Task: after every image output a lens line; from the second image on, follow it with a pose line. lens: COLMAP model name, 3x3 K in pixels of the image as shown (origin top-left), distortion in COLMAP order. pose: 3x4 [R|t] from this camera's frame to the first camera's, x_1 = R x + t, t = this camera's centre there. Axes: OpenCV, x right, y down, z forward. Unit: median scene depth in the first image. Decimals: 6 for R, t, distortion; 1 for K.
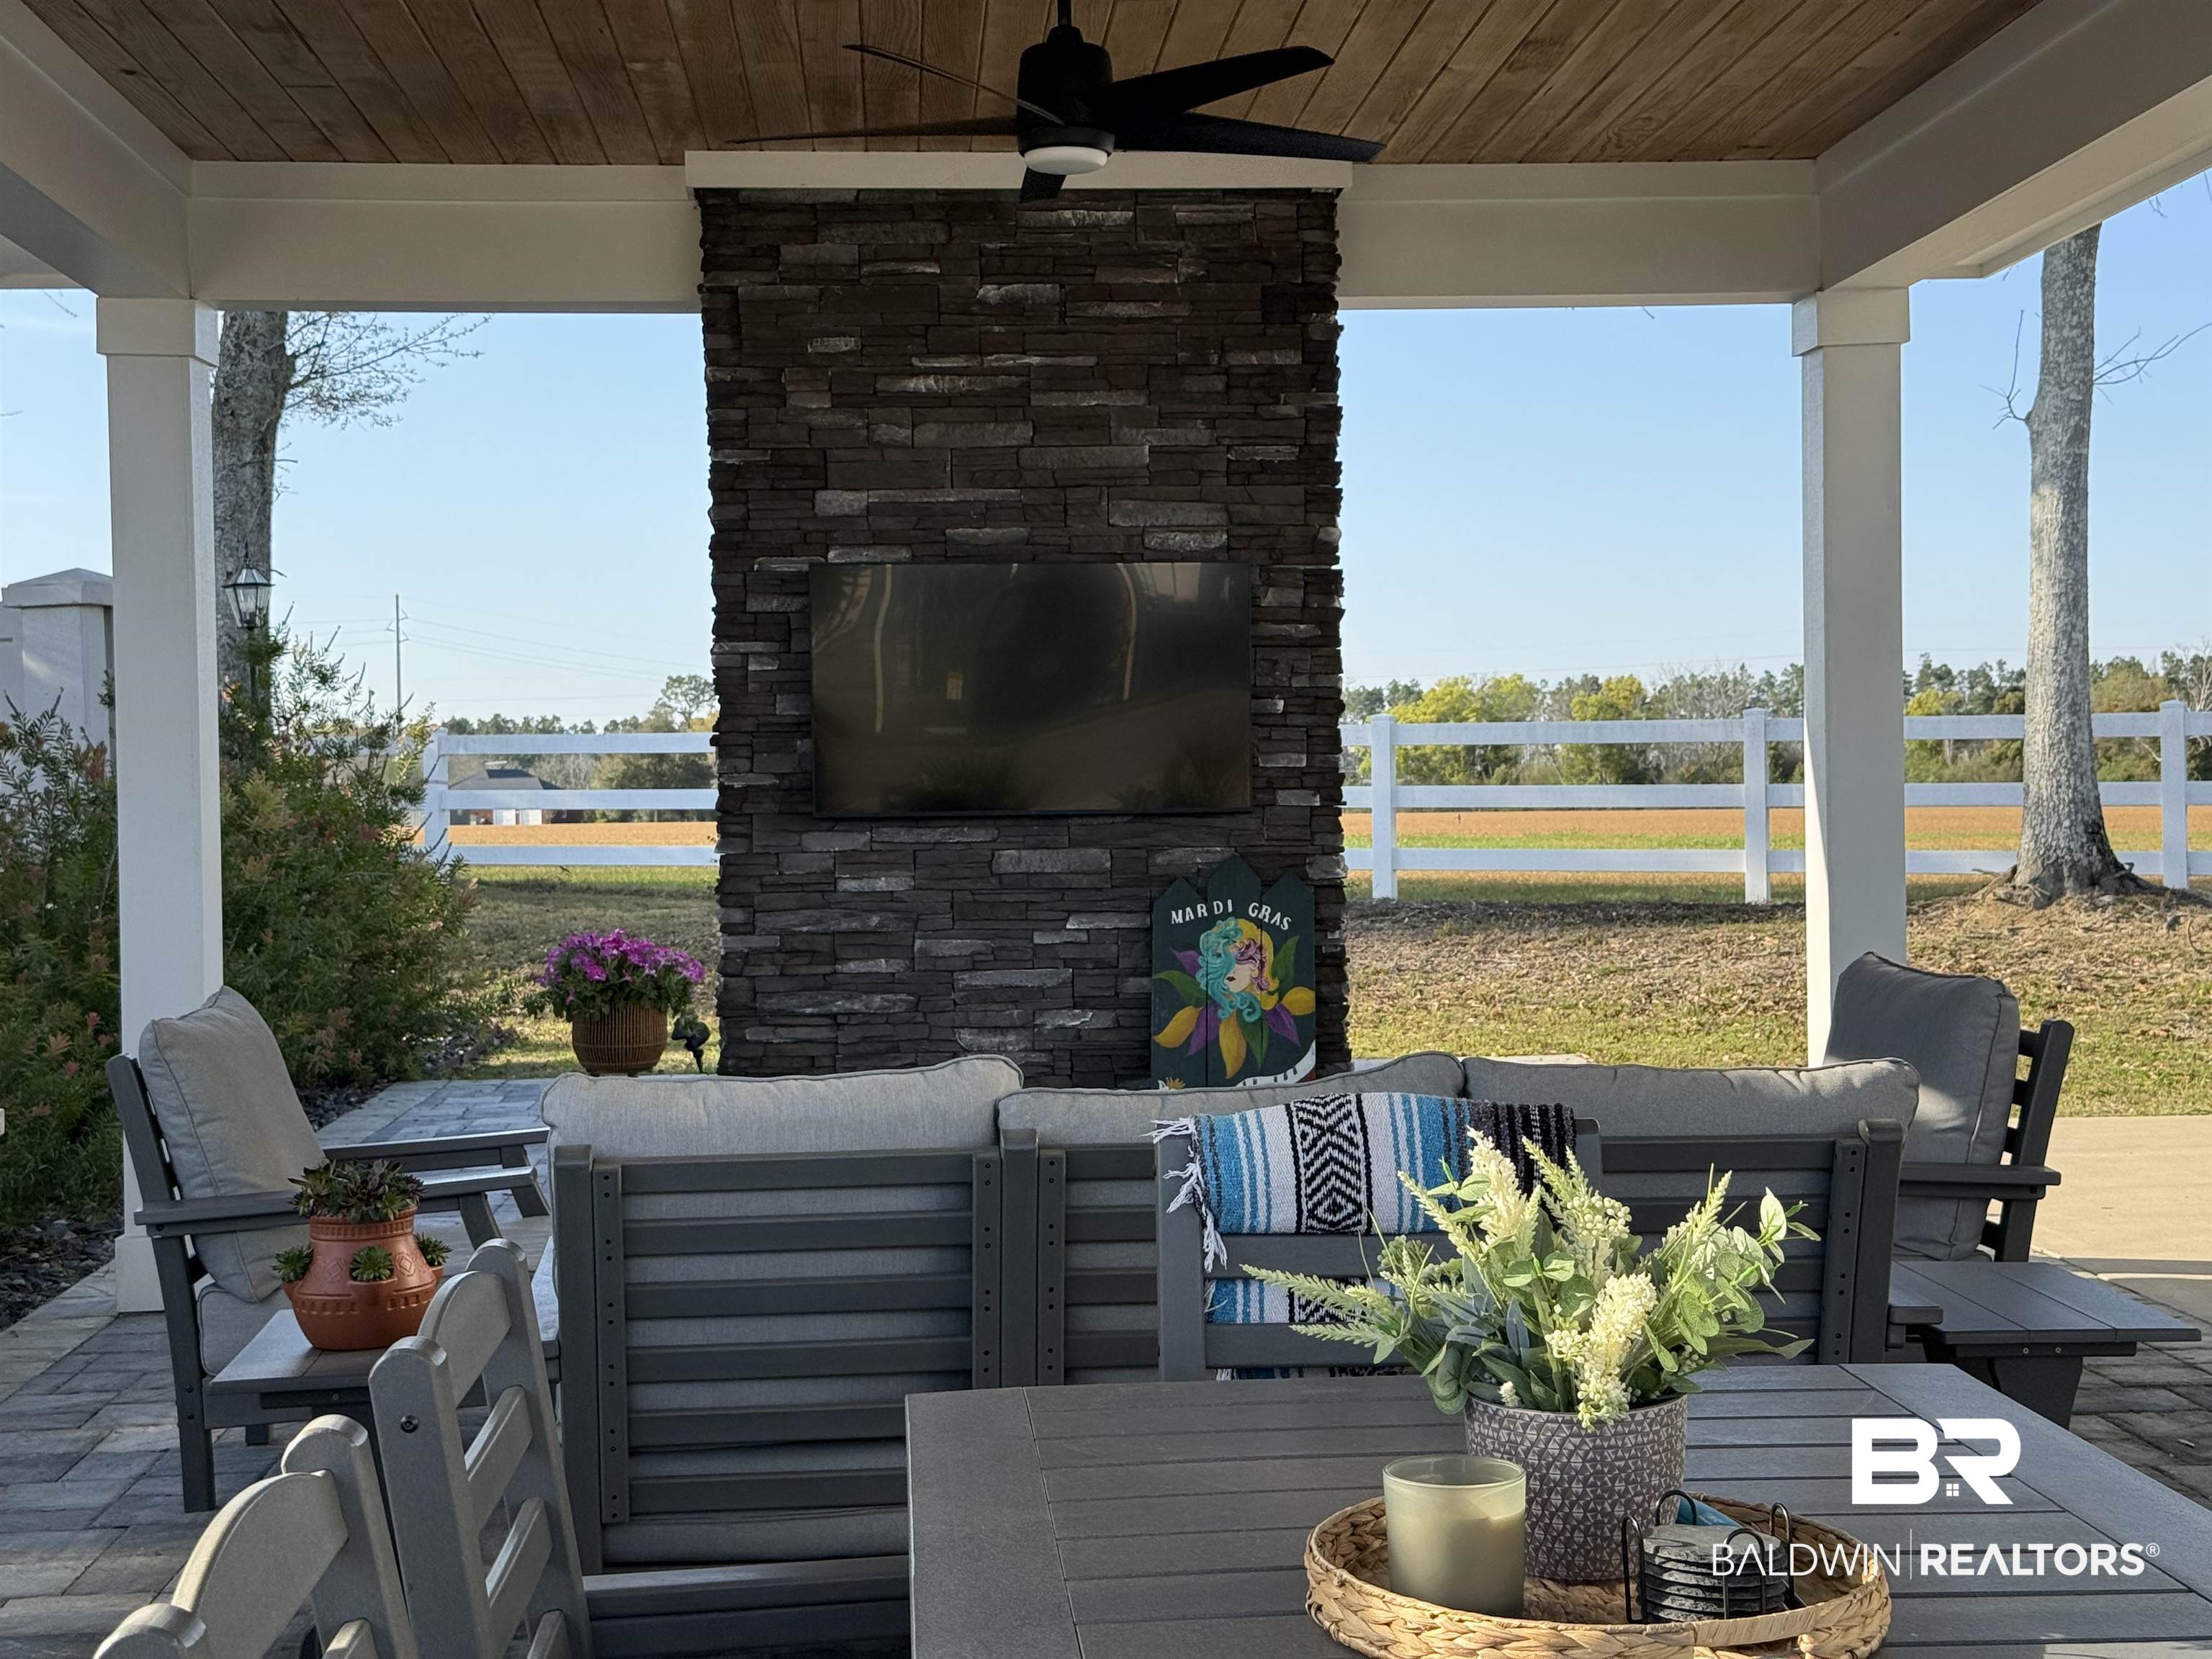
lens RADIAL K [[3026.6, 0, 1103.4], [0, 3026.6, 831.9], [0, 0, 1]] dist [0.147269, 0.000000]
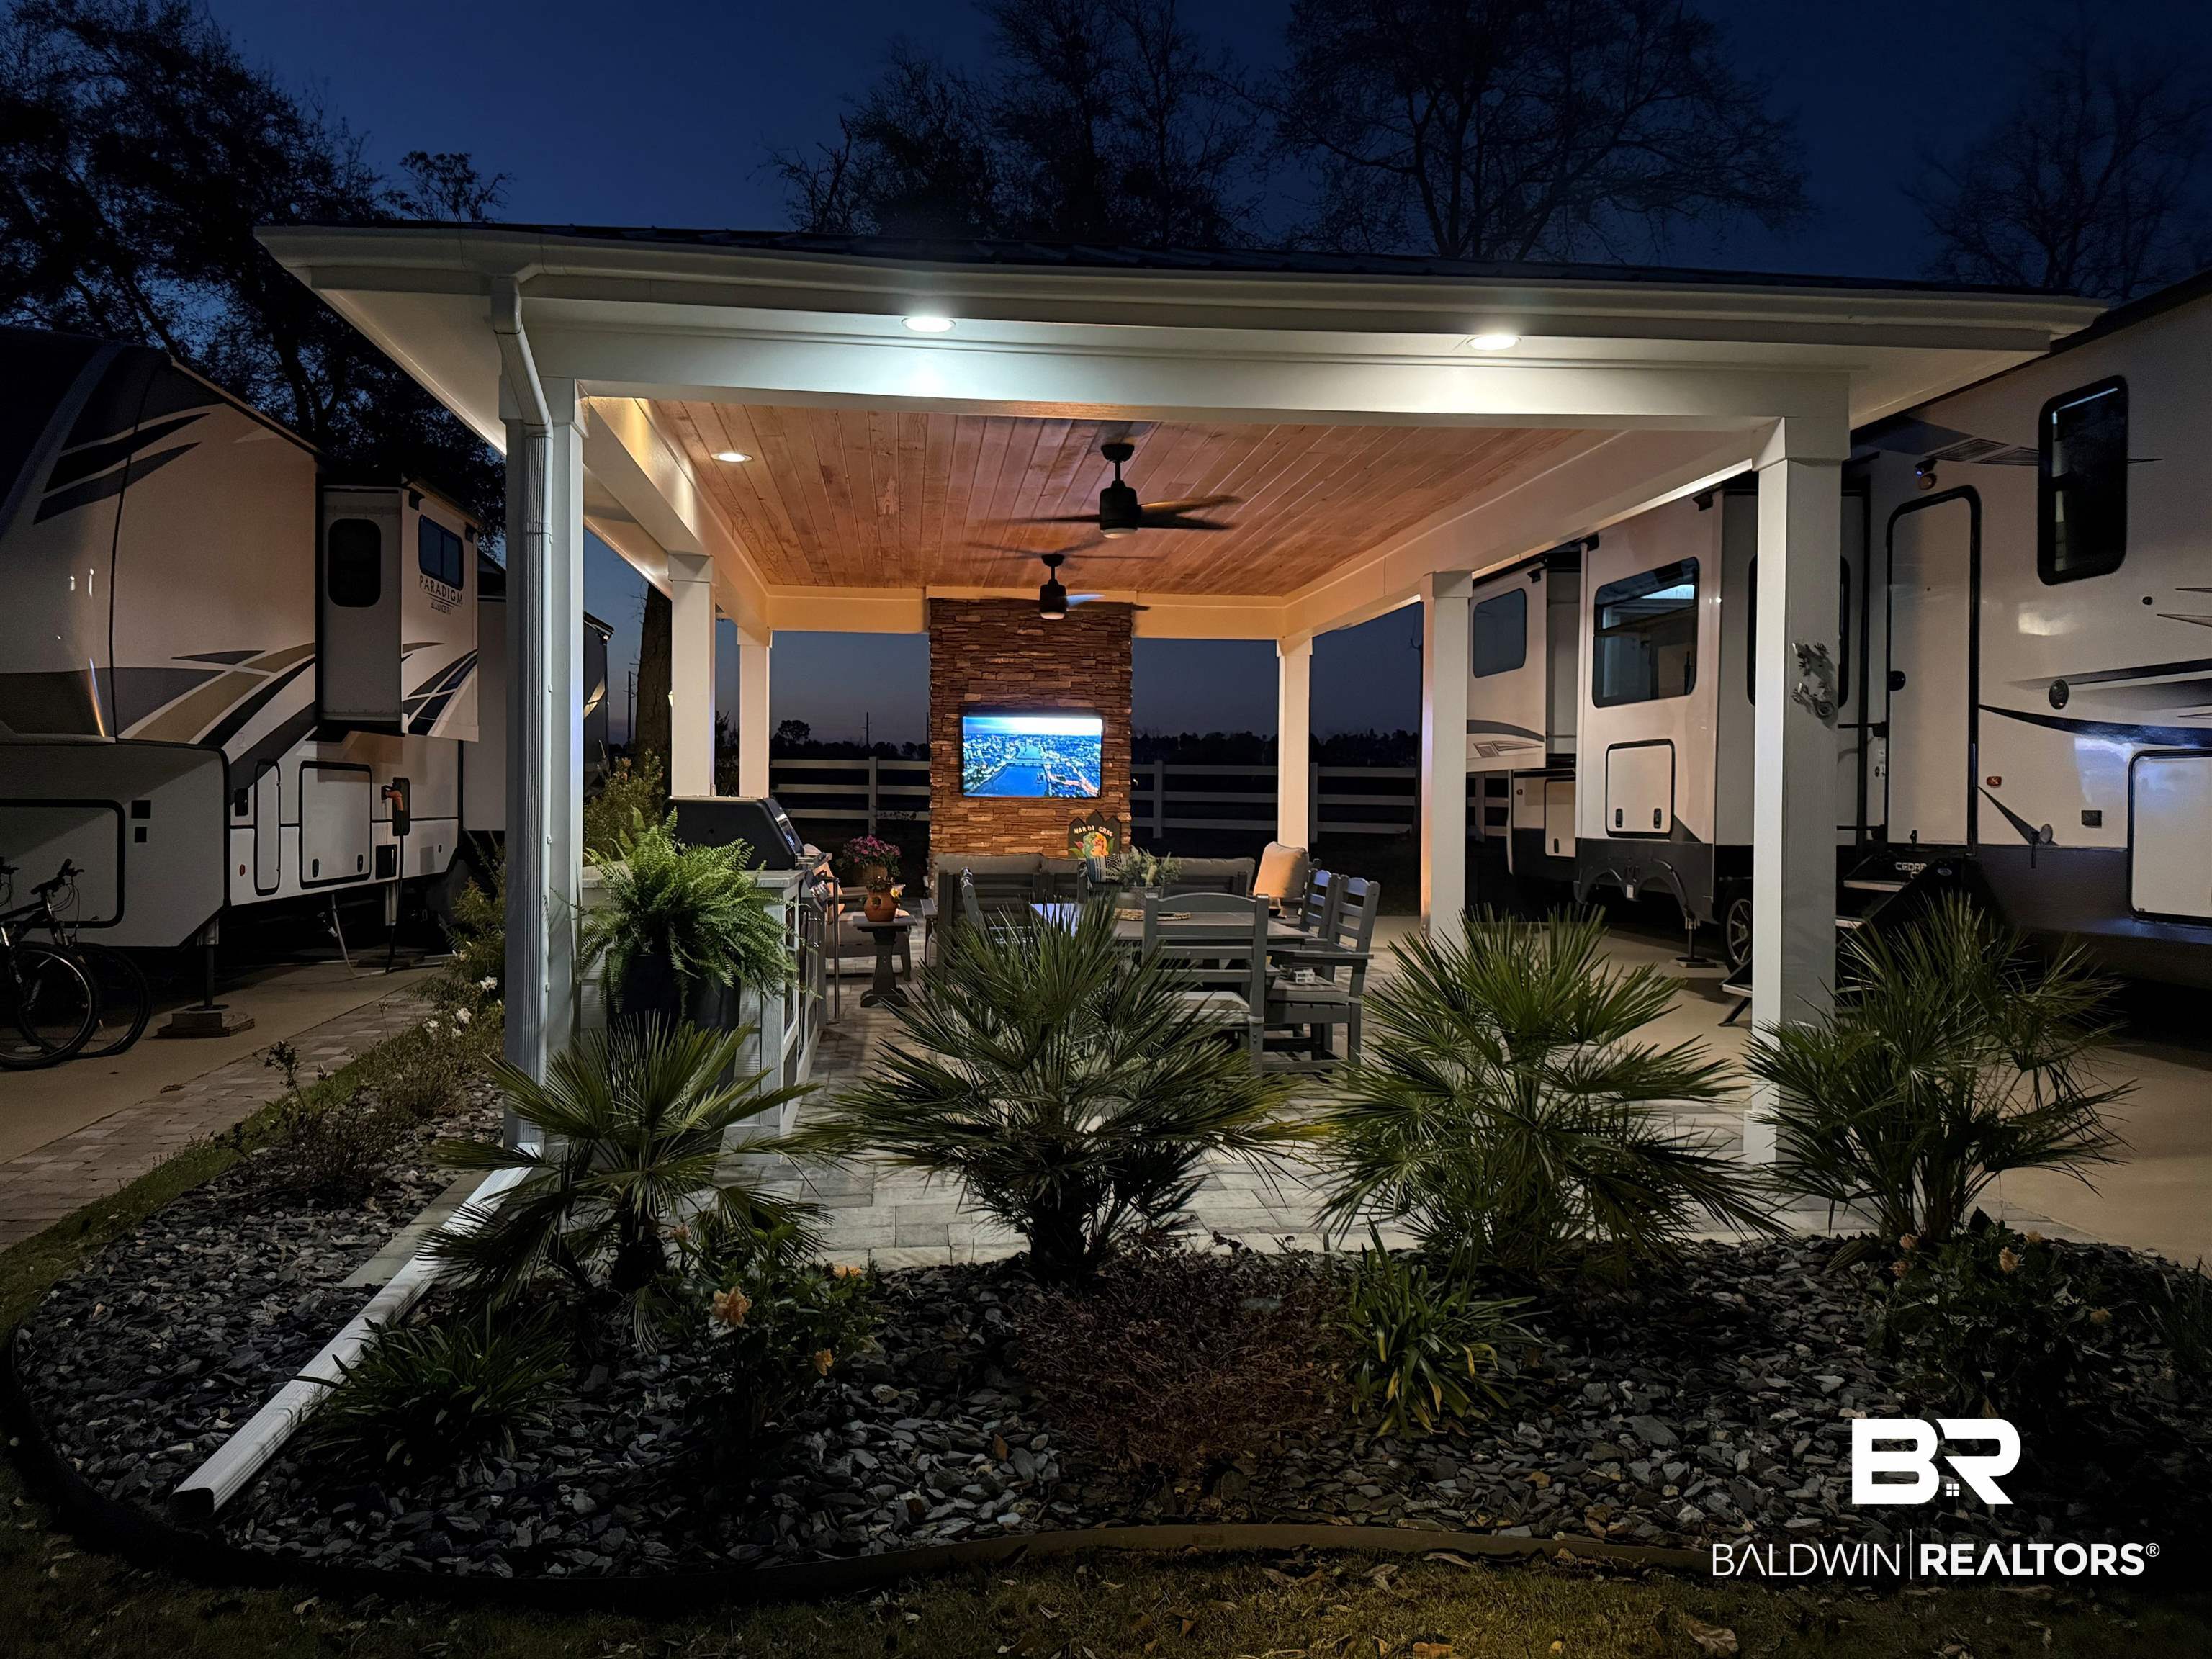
lens RADIAL K [[1712.1, 0, 1107.4], [0, 1712.1, 825.1], [0, 0, 1]] dist [0.074330, -0.002127]
pose [[0.998438, 0.022030, 0.051342, -0.035339], [-0.022376, 0.999730, 0.006184, 0.010230], [-0.051192, -0.007323, 0.998662, -0.786167]]
